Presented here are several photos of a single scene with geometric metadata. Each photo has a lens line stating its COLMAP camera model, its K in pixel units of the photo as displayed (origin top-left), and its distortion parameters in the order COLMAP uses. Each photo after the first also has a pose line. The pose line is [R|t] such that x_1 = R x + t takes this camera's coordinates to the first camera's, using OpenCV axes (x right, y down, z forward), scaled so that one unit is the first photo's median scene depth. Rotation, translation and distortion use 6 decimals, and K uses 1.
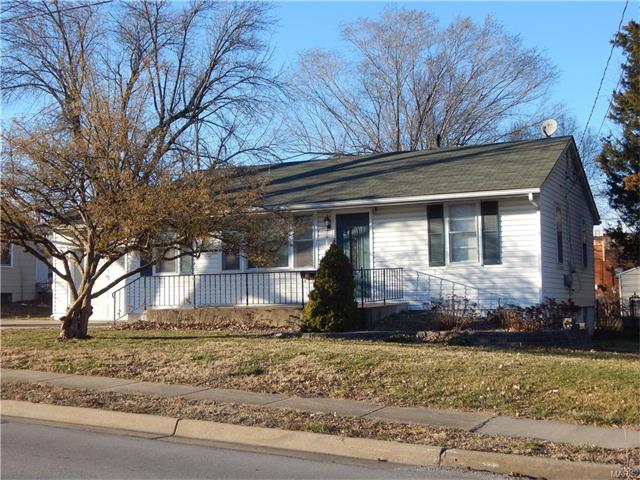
lens RADIAL K [[890.4, 0, 320.0], [0, 890.4, 240.0], [0, 0, 1]] dist [-0.019406, -0.016111]
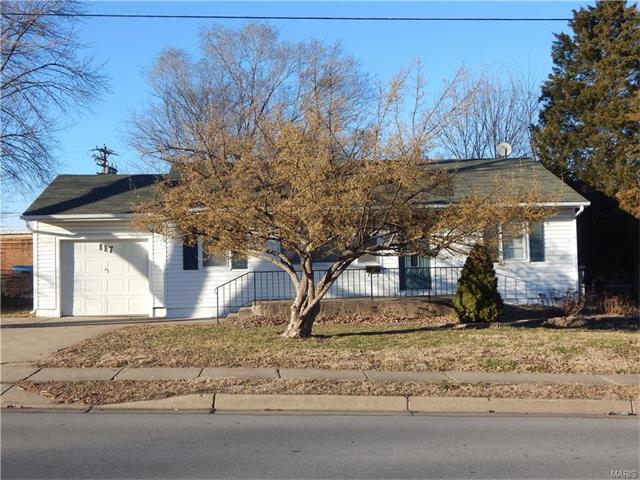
lens RADIAL K [[803.7, 0, 320.0], [0, 803.7, 240.0], [0, 0, 1]] dist [0.006077, 0.006121]
pose [[0.875041, 0.013750, 0.483853, -0.592259], [-0.020936, 0.999736, 0.009452, -0.006418], [-0.483596, -0.018401, 0.875098, 0.170263]]
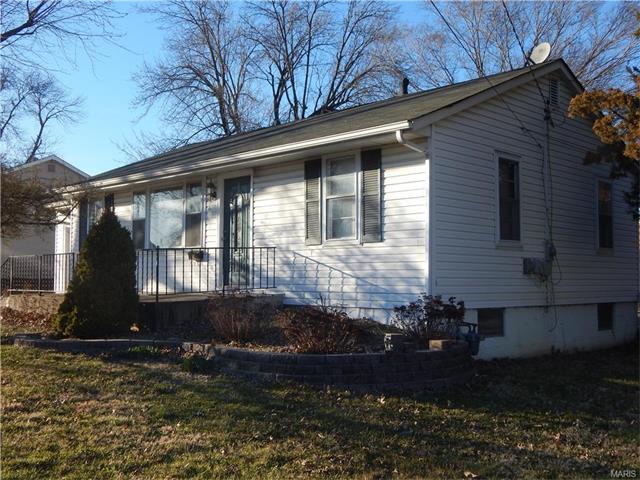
lens RADIAL K [[704.1, 0, 320.0], [0, 704.1, 240.0], [0, 0, 1]] dist [0.001698, 0.006090]
pose [[0.937550, -0.000864, -0.347850, 0.335245], [0.006786, 0.999852, 0.015806, 0.016750], [0.347785, -0.017180, 0.937417, 0.469123]]
